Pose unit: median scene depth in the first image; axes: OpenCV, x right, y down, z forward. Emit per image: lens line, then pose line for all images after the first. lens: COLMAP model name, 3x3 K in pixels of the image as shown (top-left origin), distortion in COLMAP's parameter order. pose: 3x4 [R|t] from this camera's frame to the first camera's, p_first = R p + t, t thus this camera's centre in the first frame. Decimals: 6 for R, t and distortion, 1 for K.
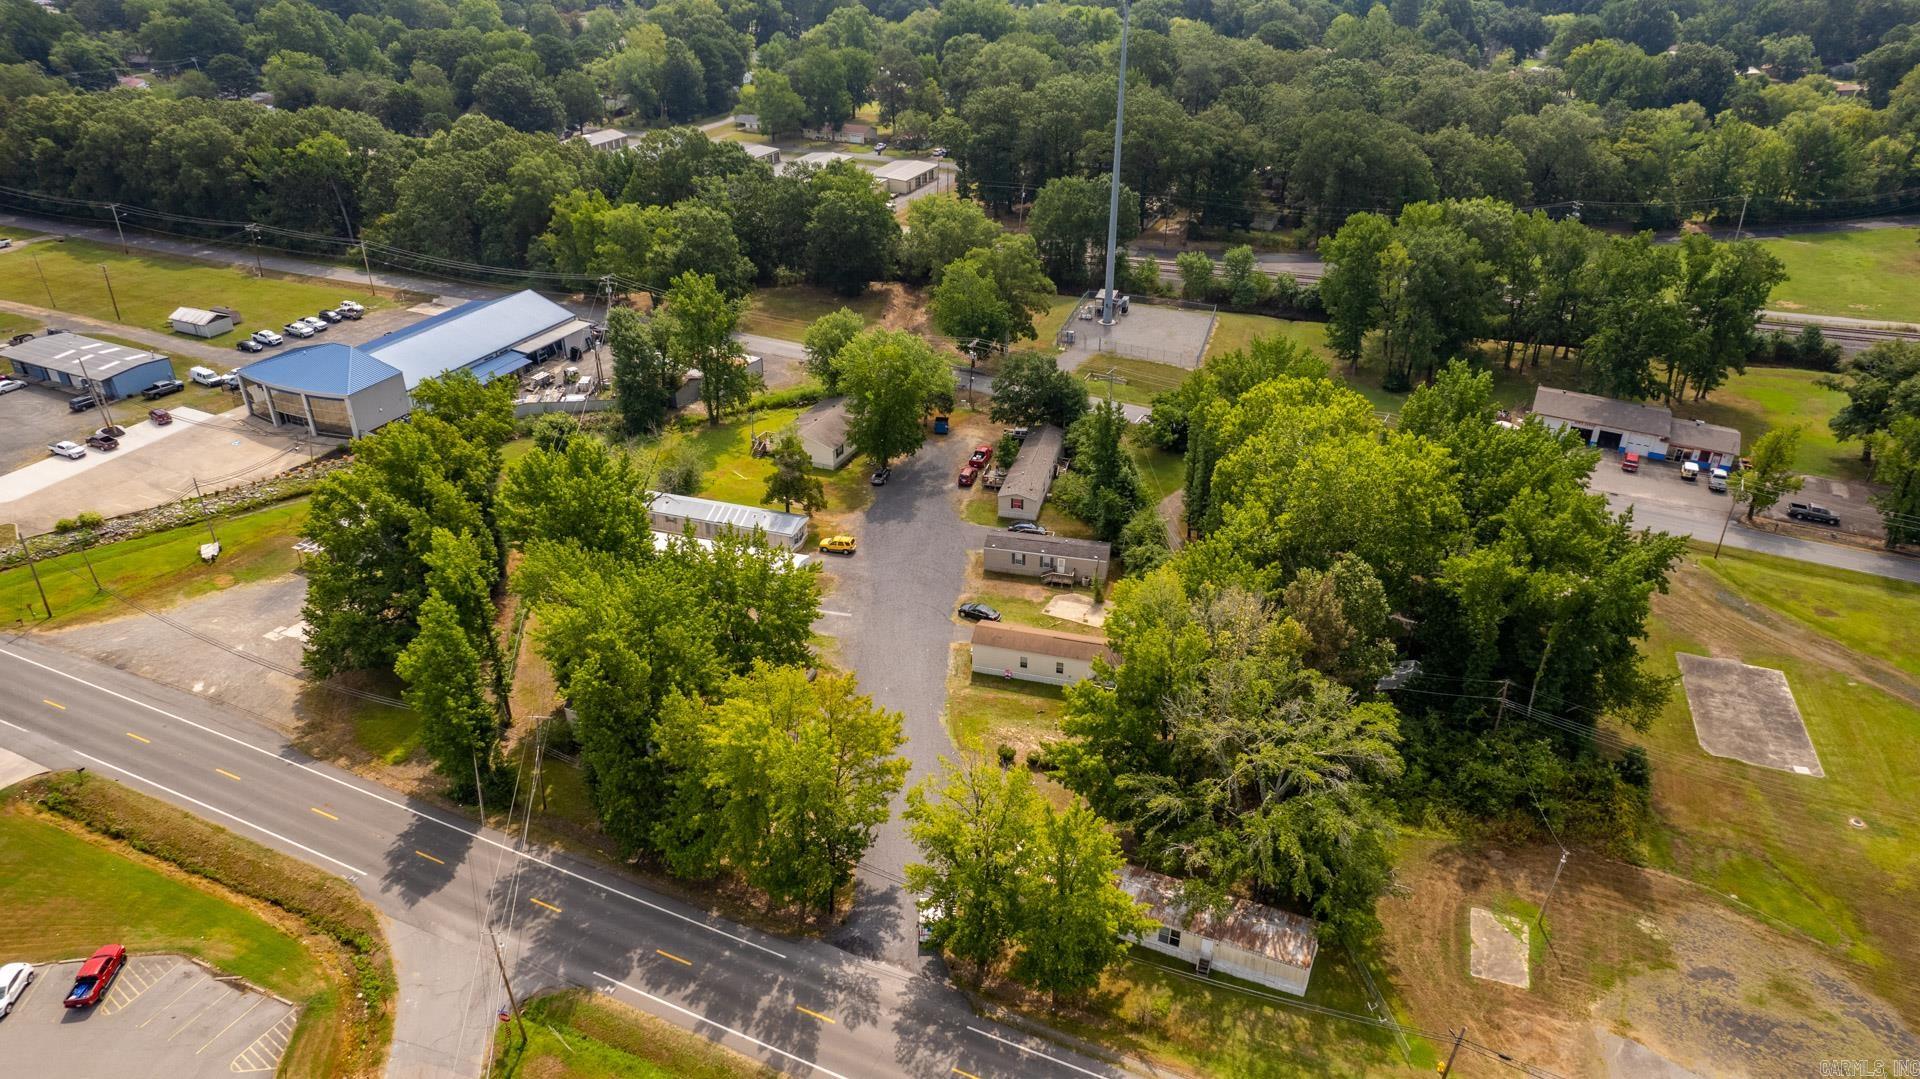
lens RADIAL K [[1221.7, 0, 967.3], [0, 1221.7, 542.0], [0, 0, 1]] dist [-0.072596, 0.065675]
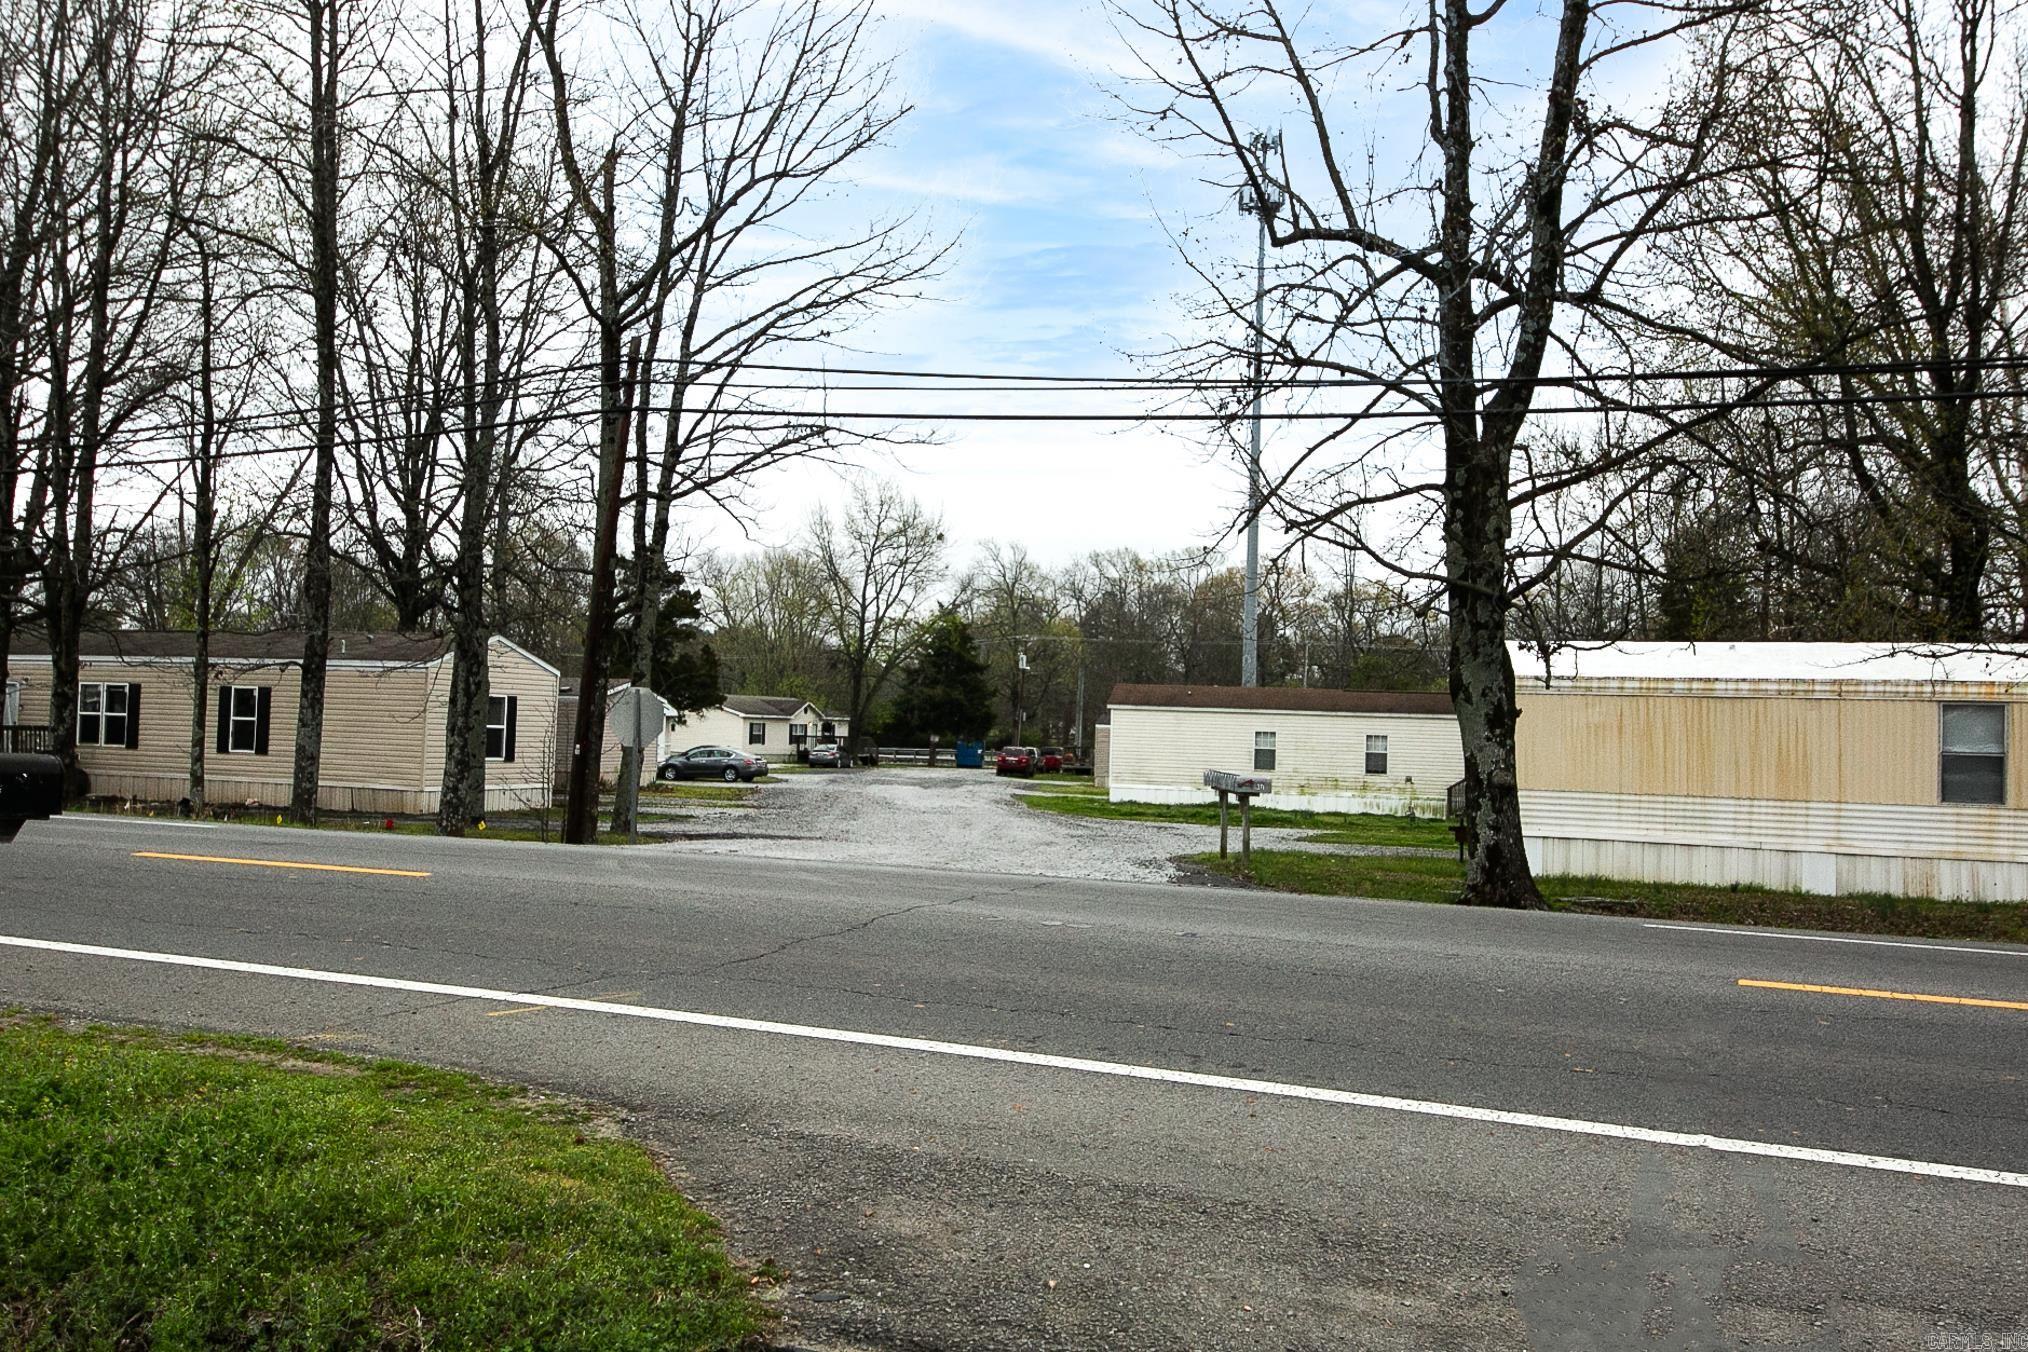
lens RADIAL K [[1627.9, 0, 975.3], [0, 1627.9, 661.3], [0, 0, 1]] dist [-0.004999, -0.001037]
pose [[0.999343, 0.029661, 0.020825, -0.037281], [-0.014196, 0.849056, -0.528112, 0.257390], [-0.033346, 0.527469, 0.848920, 0.491518]]
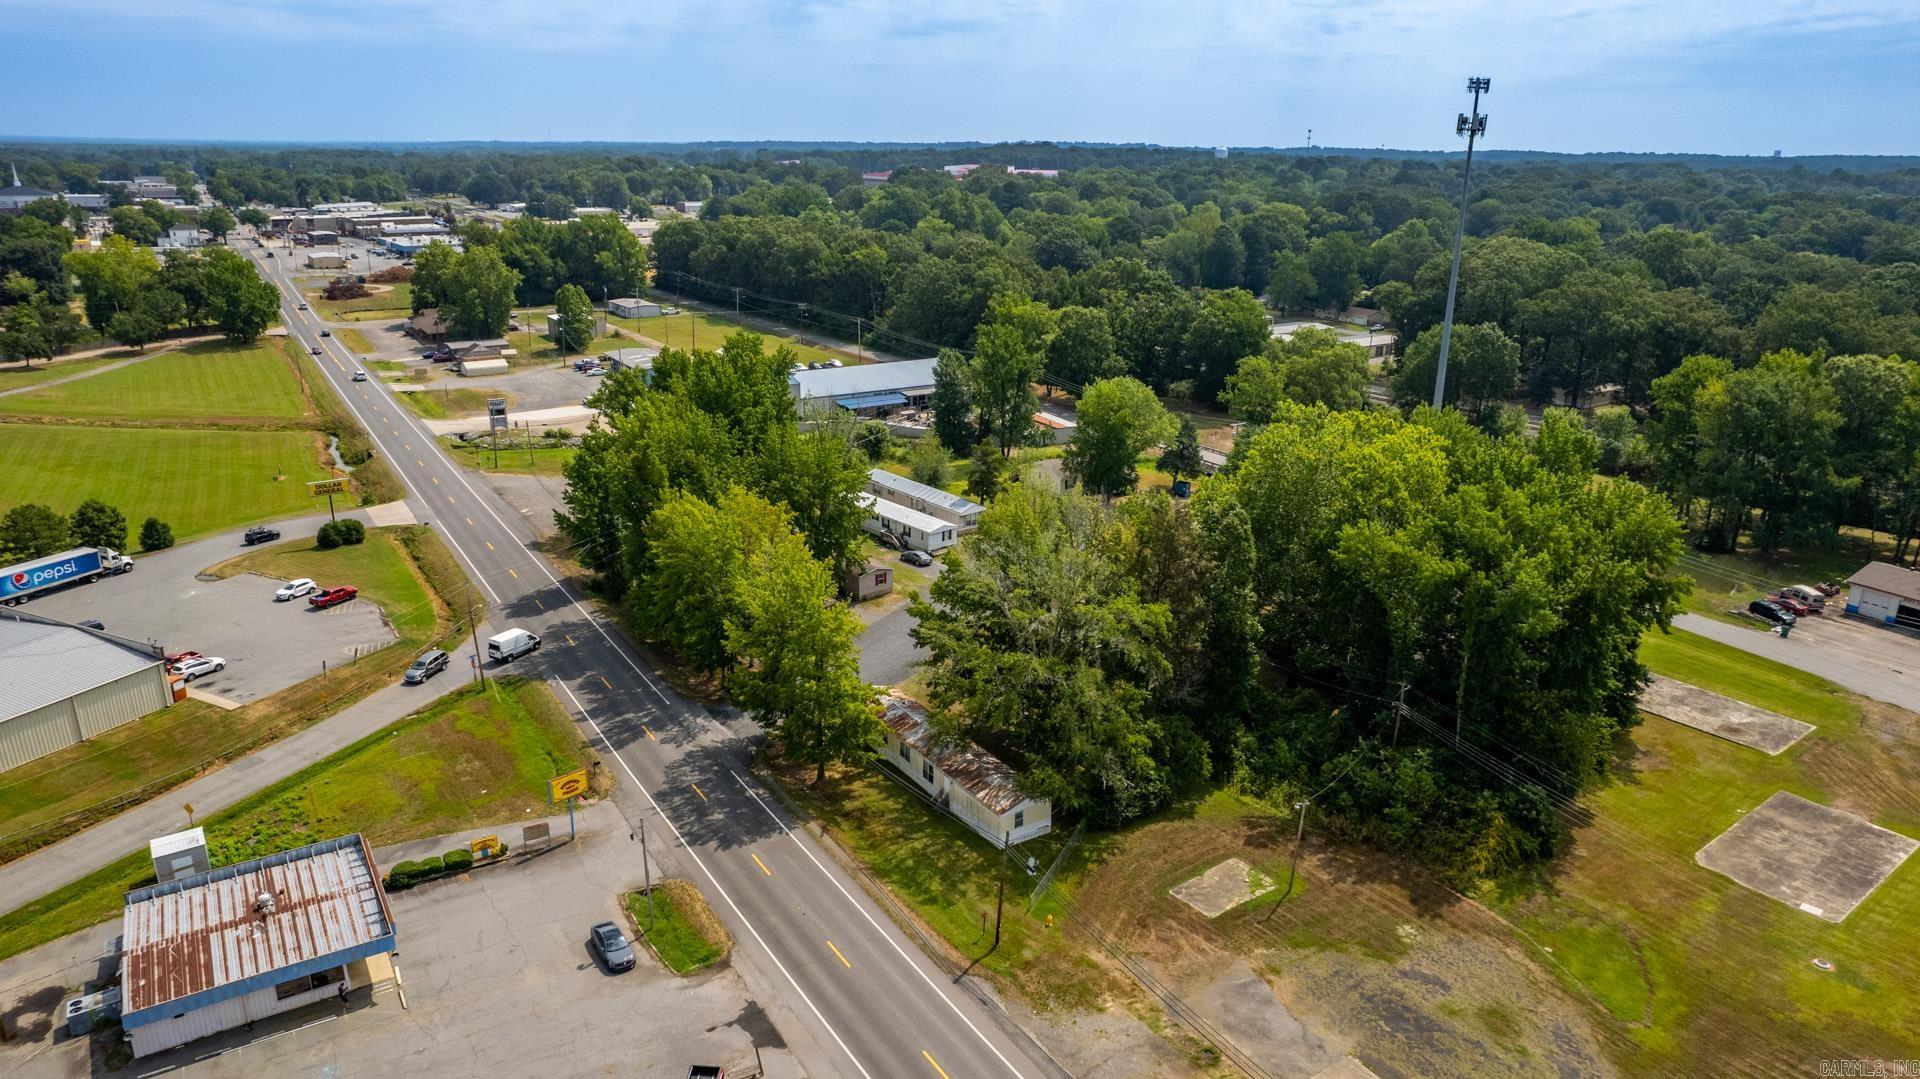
lens RADIAL K [[1221.7, 0, 973.8], [0, 1221.7, 540.8], [0, 0, 1]] dist [-0.072596, 0.065675]
pose [[0.846872, 0.174472, -0.502361, 0.431596], [-0.269786, 0.955017, -0.123120, 0.150800], [0.458283, 0.239796, 0.855847, 0.015611]]
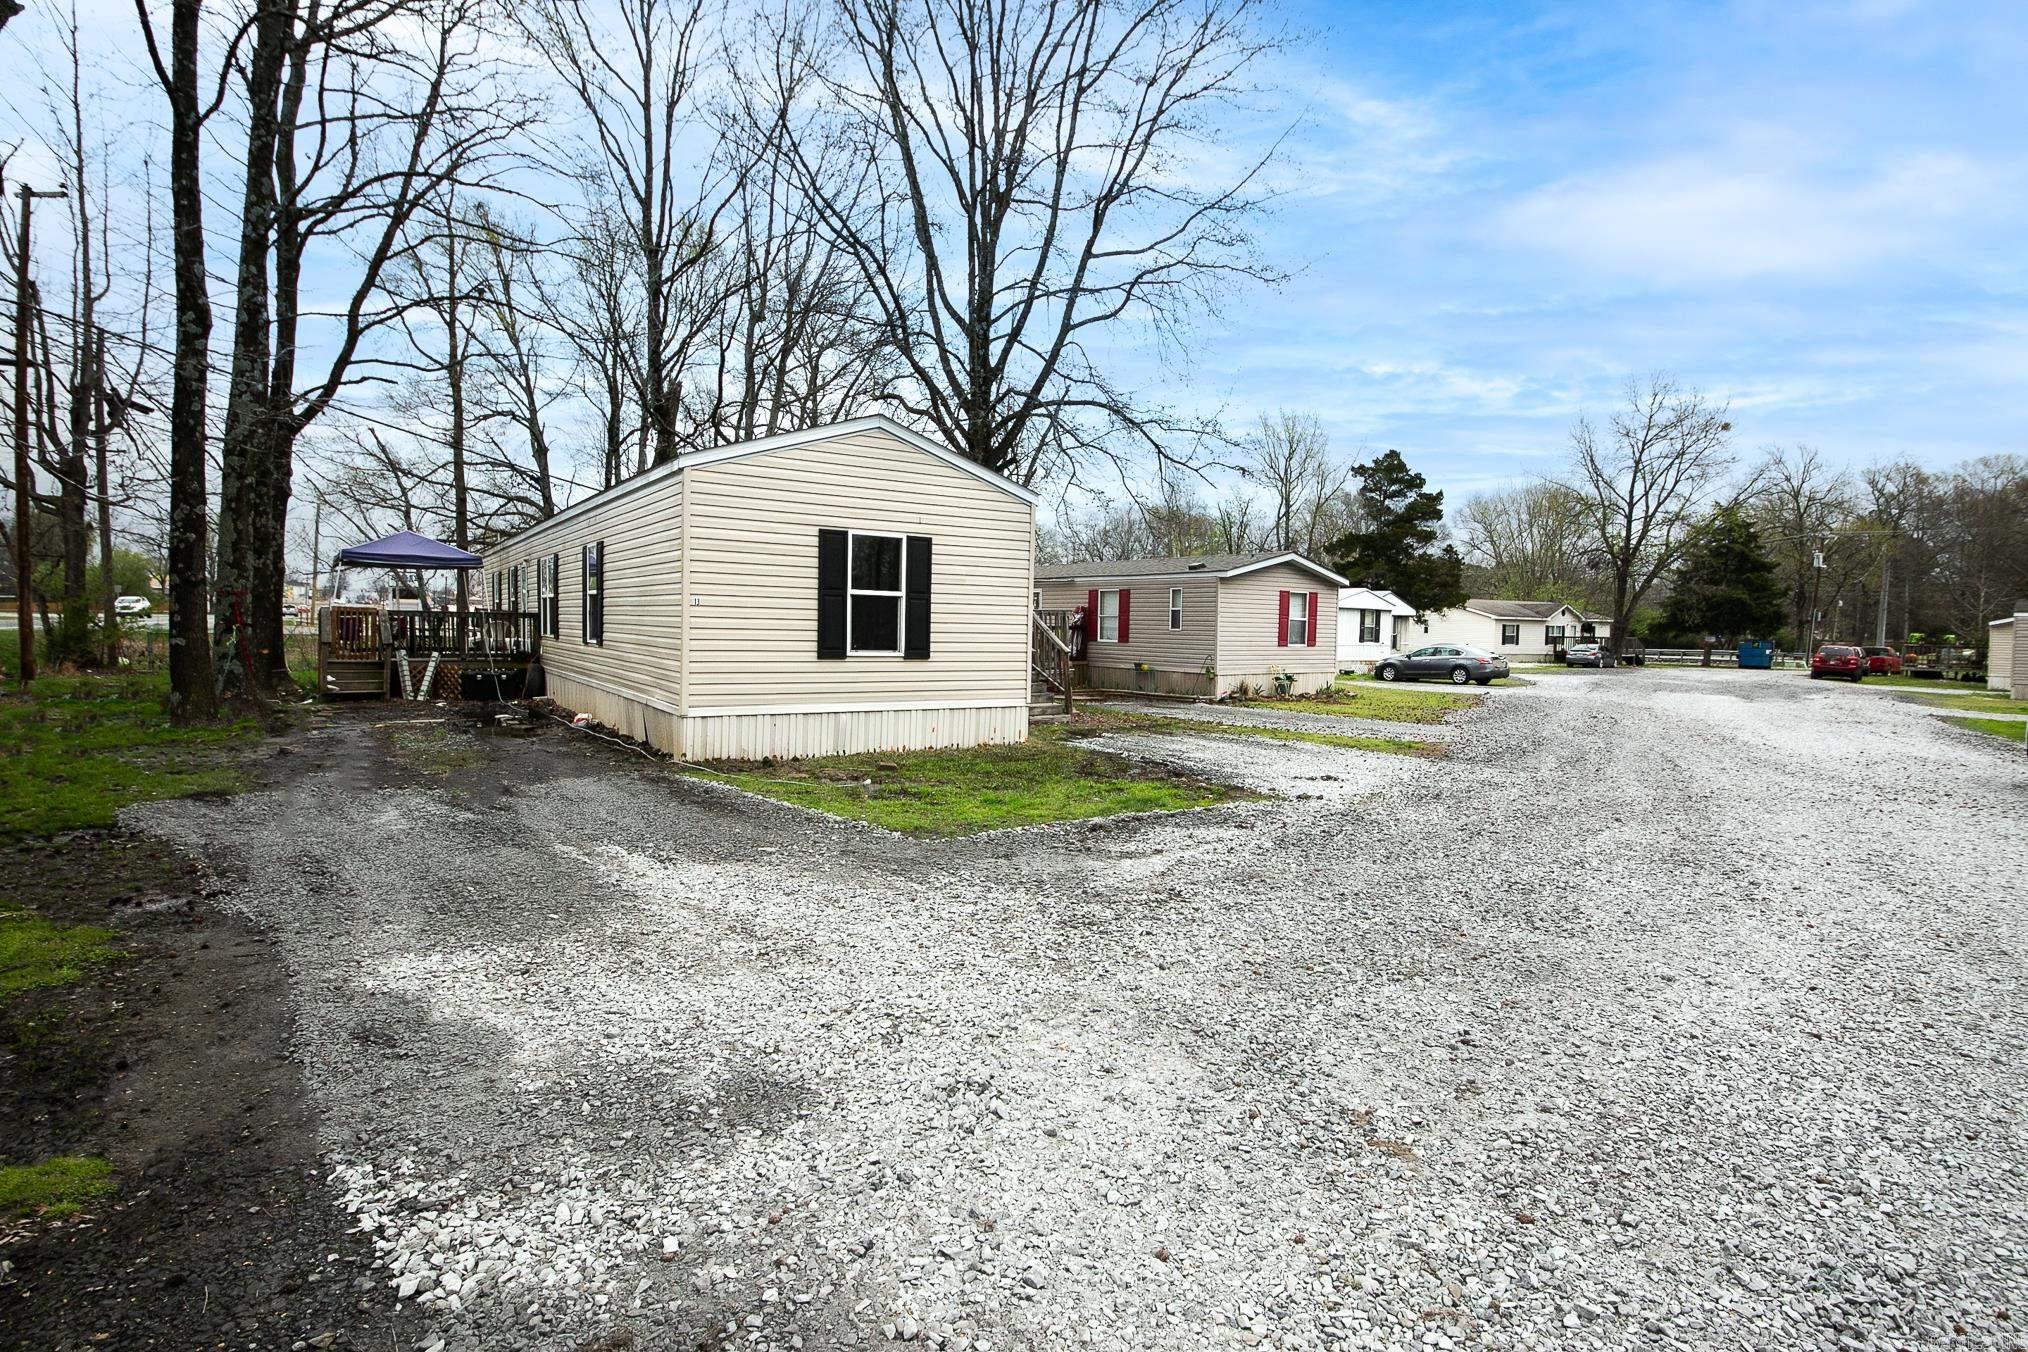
lens RADIAL K [[984.0, 0, 987.5], [0, 984.0, 675.1], [0, 0, 1]] dist [-0.005949, -0.004121]
pose [[0.817273, 0.040770, -0.574806, -0.052001], [-0.296750, 0.884839, -0.359166, 0.164600], [0.493968, 0.464110, 0.735253, 0.664444]]
